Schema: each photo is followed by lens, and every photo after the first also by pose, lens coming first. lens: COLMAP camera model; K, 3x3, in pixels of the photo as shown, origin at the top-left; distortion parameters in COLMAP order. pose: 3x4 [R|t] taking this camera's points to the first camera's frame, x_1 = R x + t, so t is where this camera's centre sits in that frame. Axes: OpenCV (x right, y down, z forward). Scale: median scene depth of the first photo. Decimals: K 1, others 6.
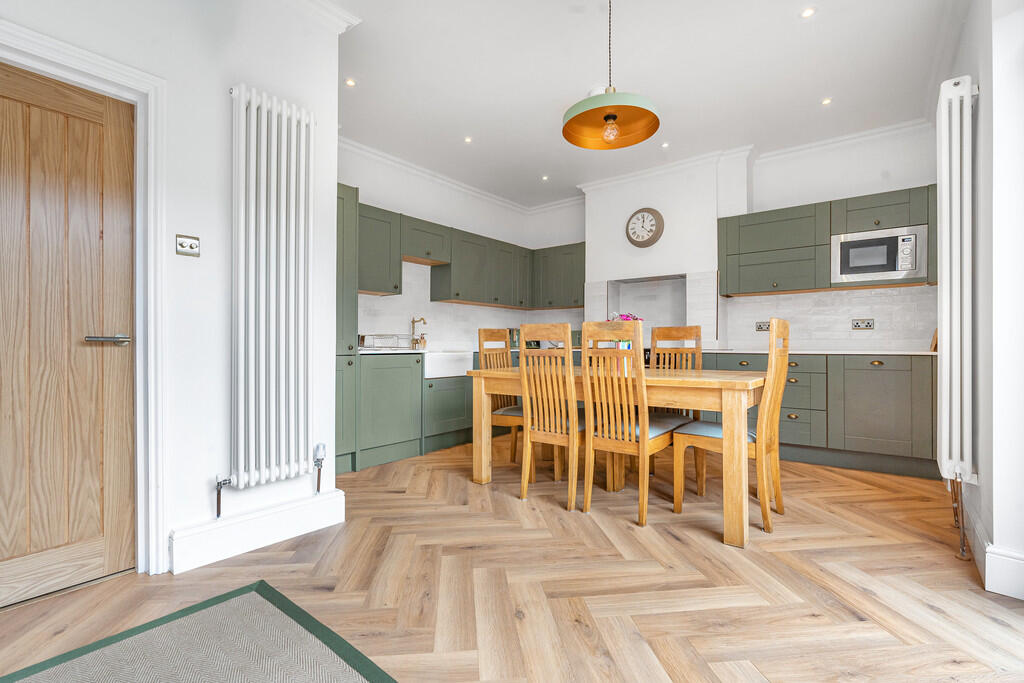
lens RADIAL K [[465.2, 0, 512.0], [0, 465.2, 341.5], [0, 0, 1]] dist [-0.000729, -0.000158]
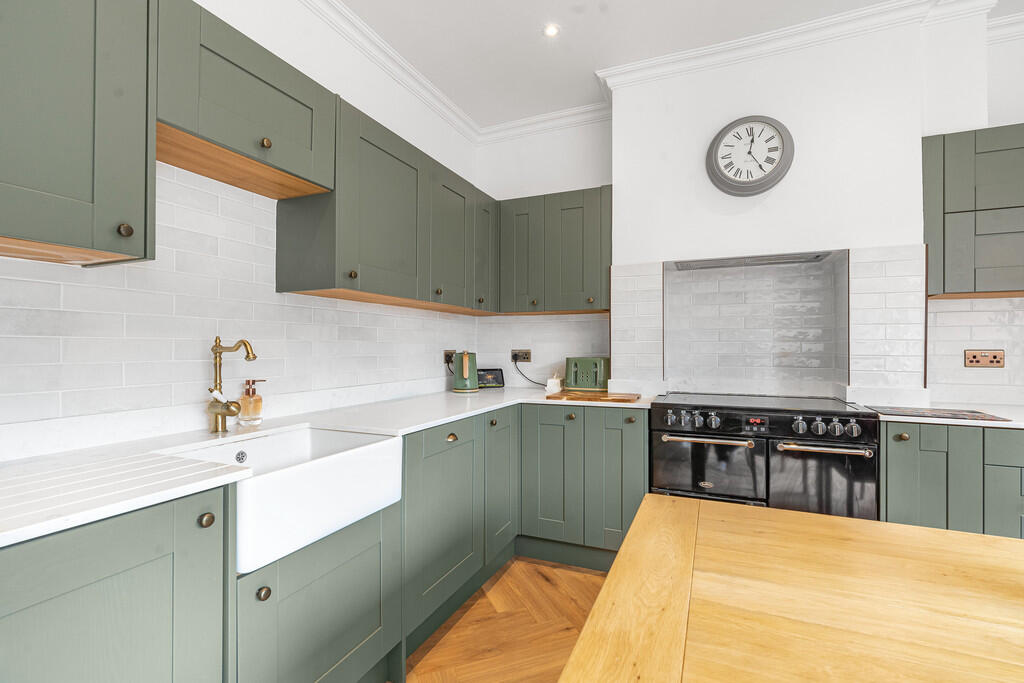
lens RADIAL K [[465.2, 0, 512.0], [0, 465.2, 341.5], [0, 0, 1]] dist [-0.000729, -0.000158]
pose [[0.966095, 0.001409, 0.258184, -0.088463], [-0.001175, 0.999999, -0.001060, -0.046198], [-0.258185, 0.000720, 0.966095, 0.592387]]
